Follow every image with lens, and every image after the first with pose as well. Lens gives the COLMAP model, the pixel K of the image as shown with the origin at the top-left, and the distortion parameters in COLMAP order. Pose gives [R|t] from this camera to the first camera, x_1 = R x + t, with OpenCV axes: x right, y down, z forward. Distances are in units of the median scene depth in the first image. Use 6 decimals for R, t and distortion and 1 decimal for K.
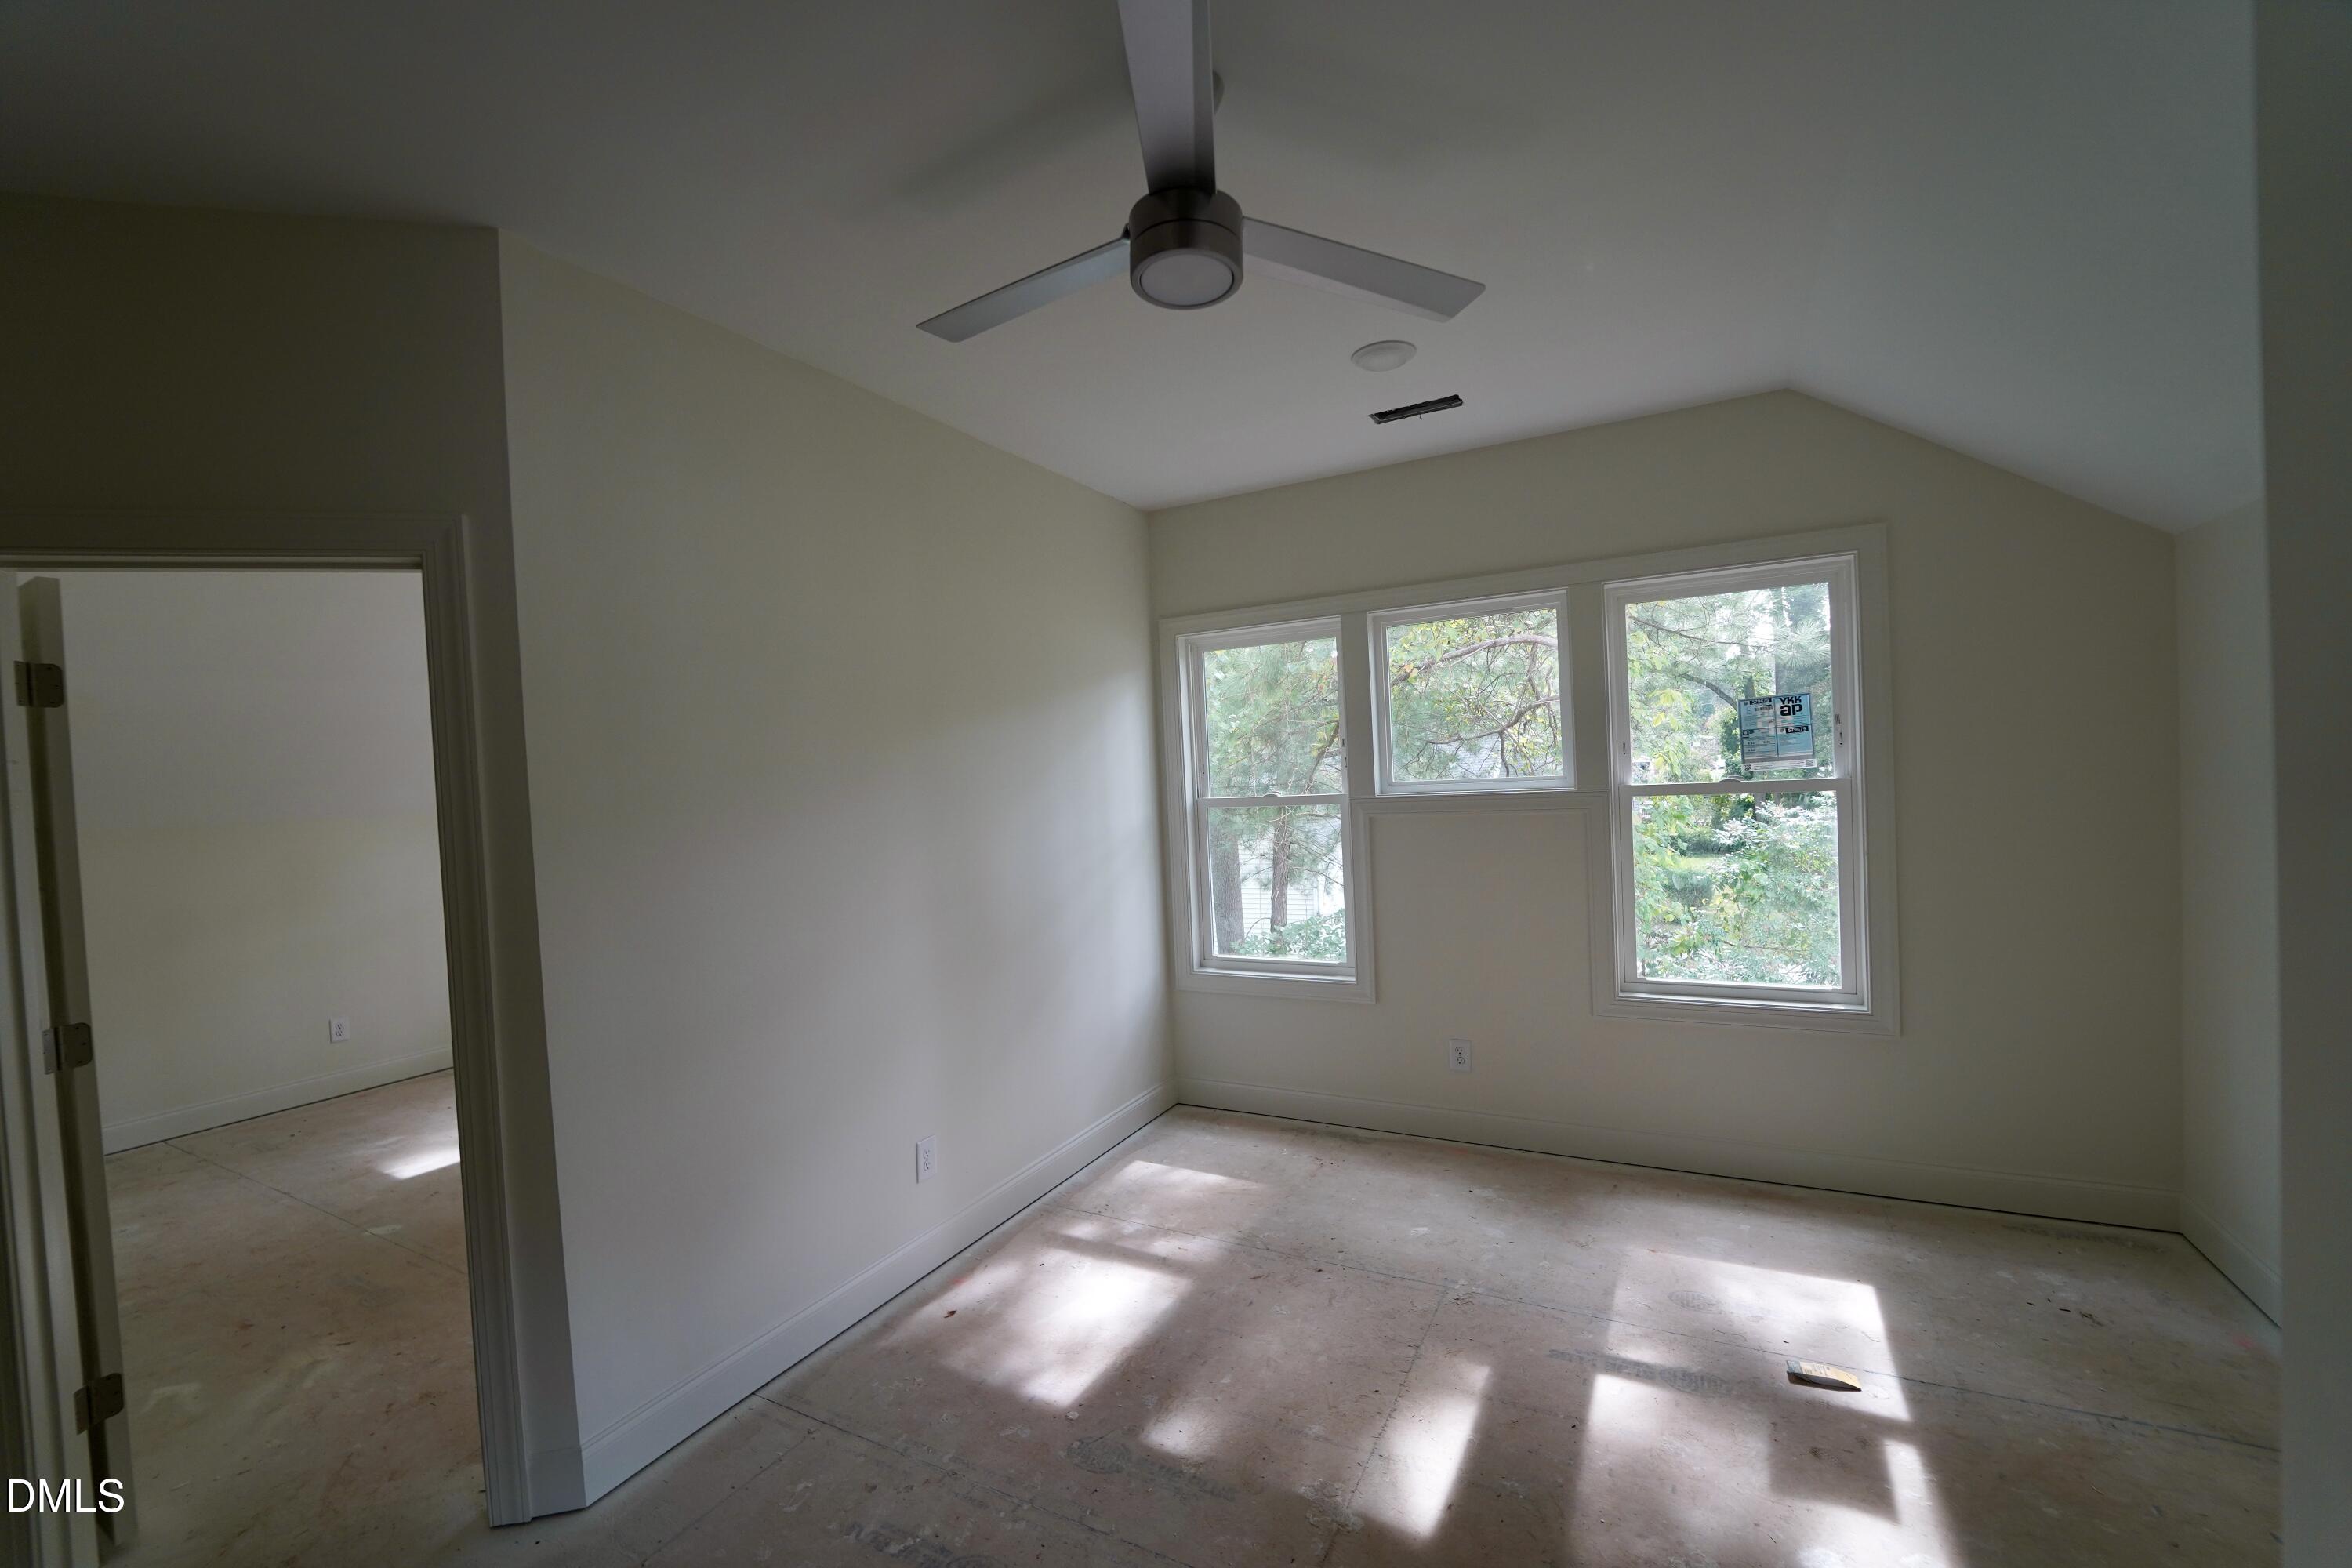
lens RADIAL K [[959.8, 0, 1151.6], [0, 959.8, 793.7], [0, 0, 1]] dist [-0.019427, 0.000347]
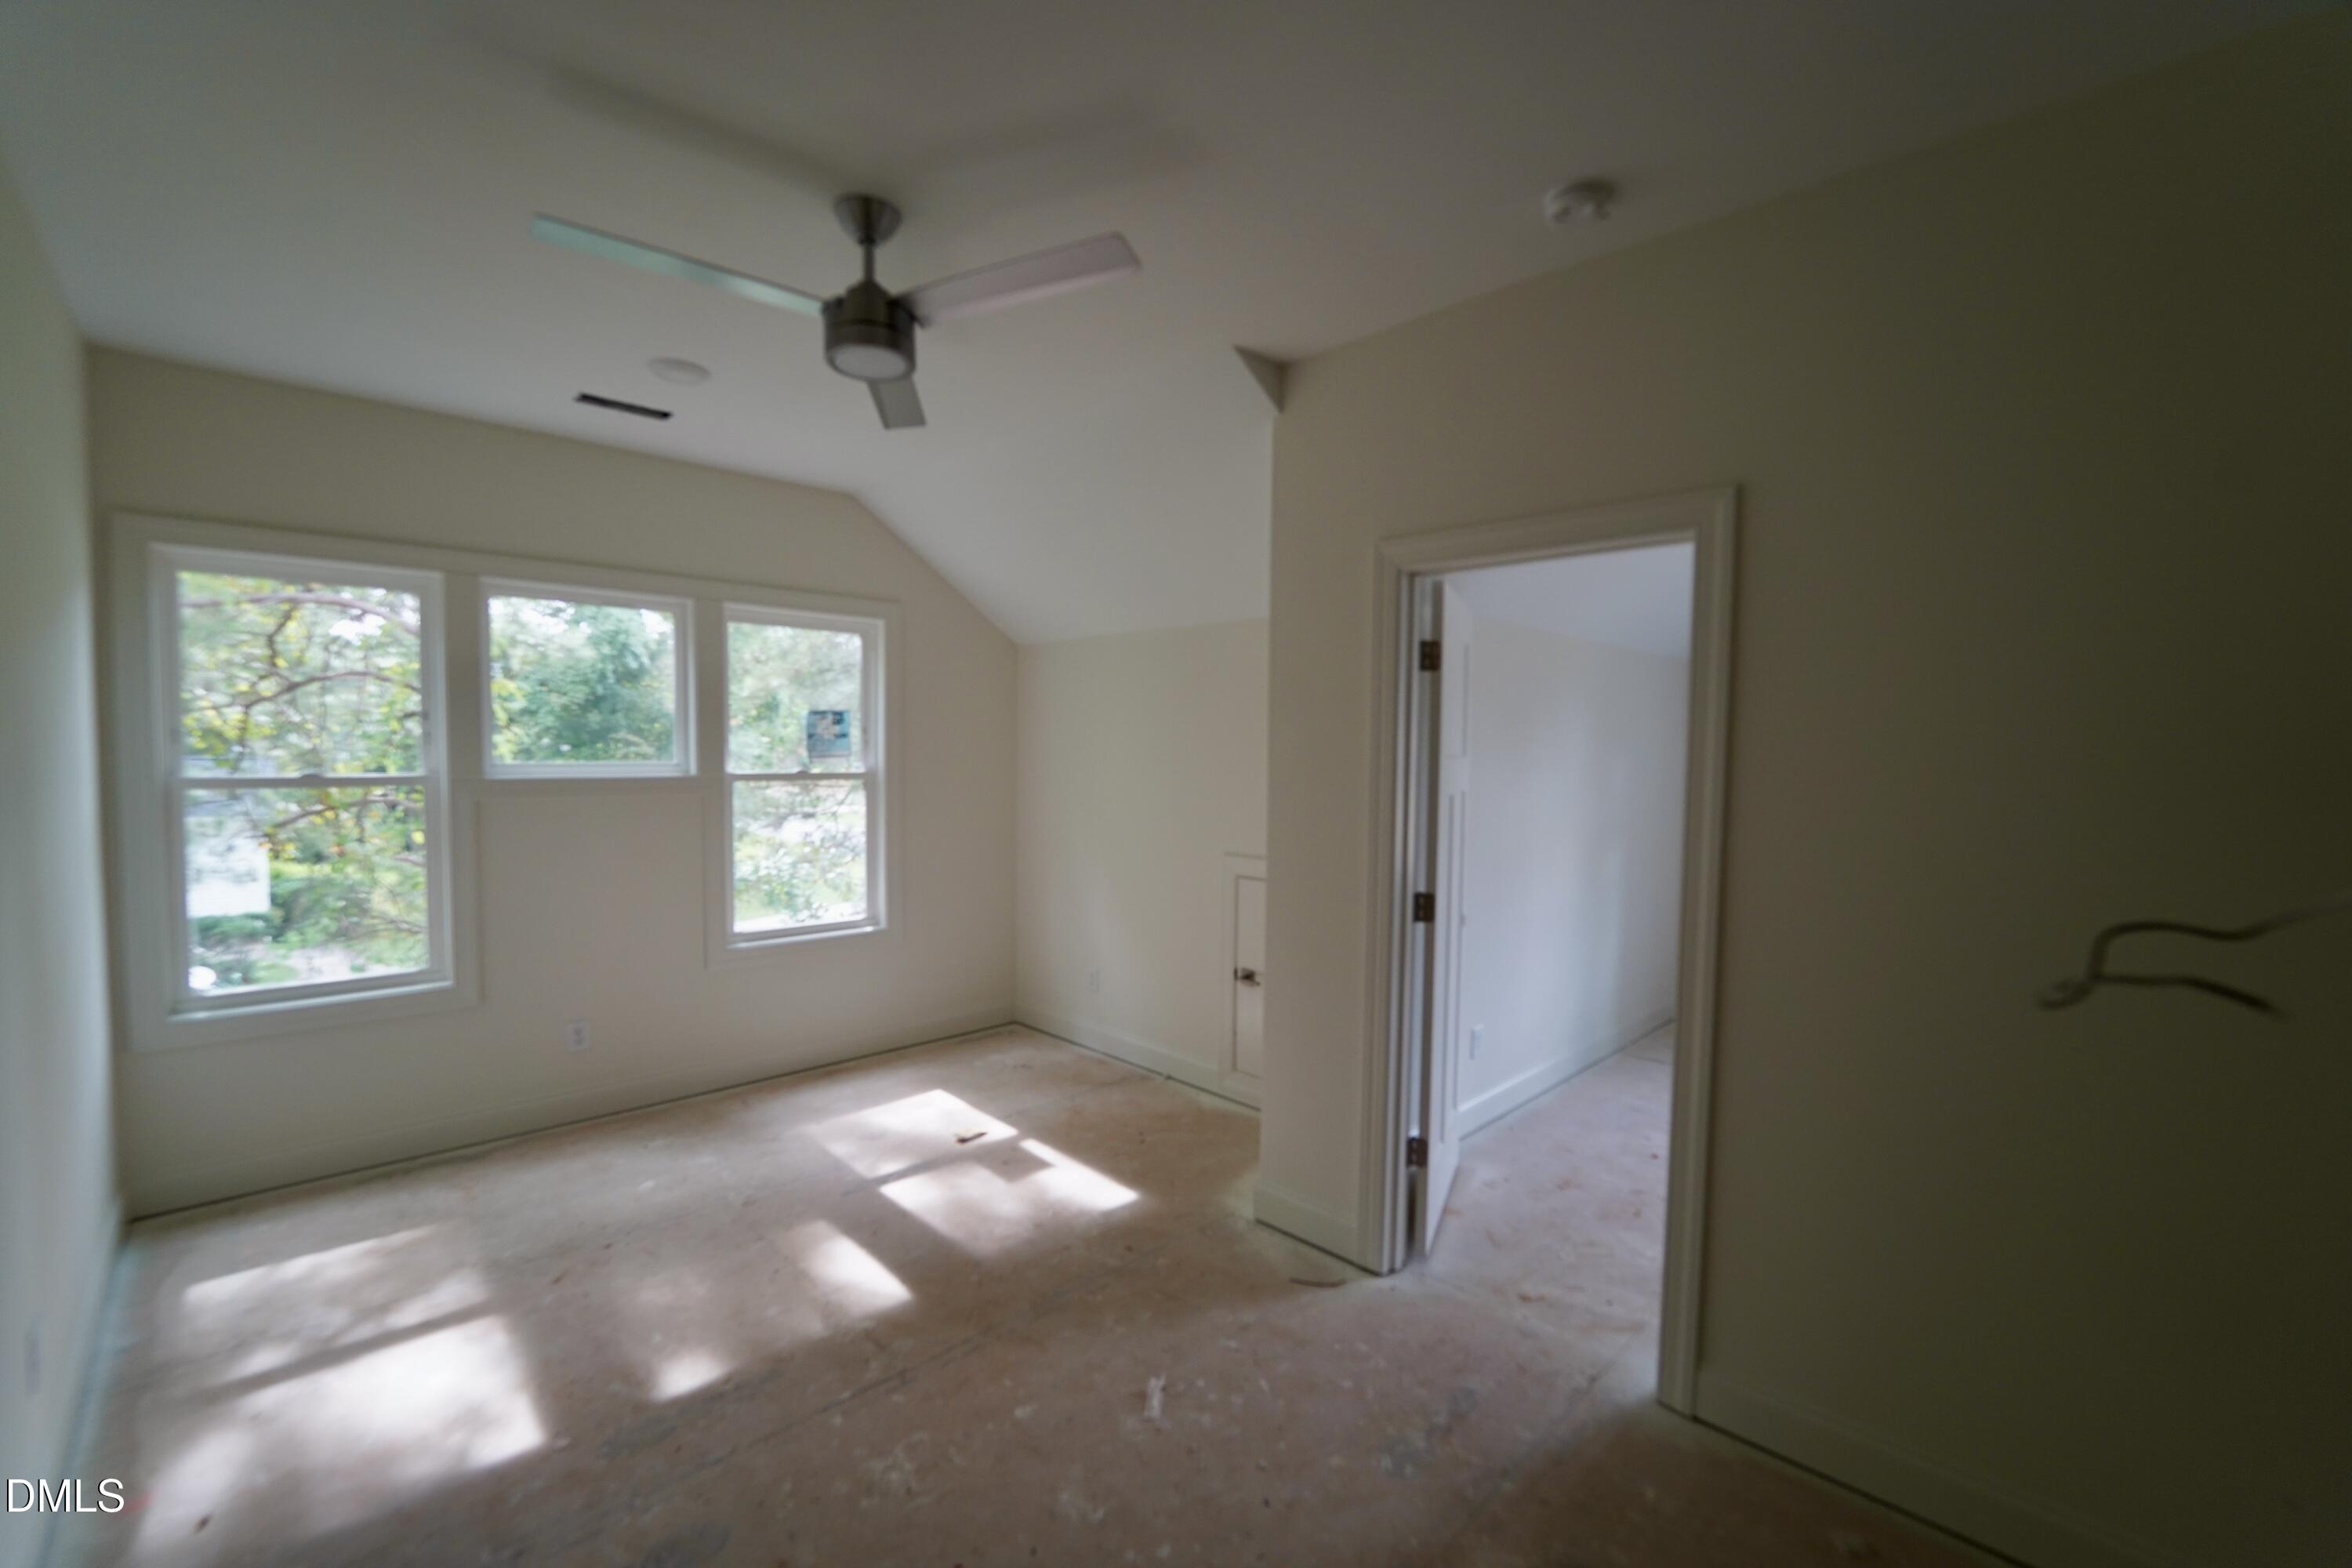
lens RADIAL K [[959.8, 0, 1161.6], [0, 959.8, 761.0], [0, 0, 1]] dist [-0.019427, 0.000347]
pose [[0.295730, 0.046330, 0.954147, -0.568073], [0.004025, 0.998754, -0.049743, 0.045487], [-0.955263, 0.018551, 0.295175, 0.139957]]
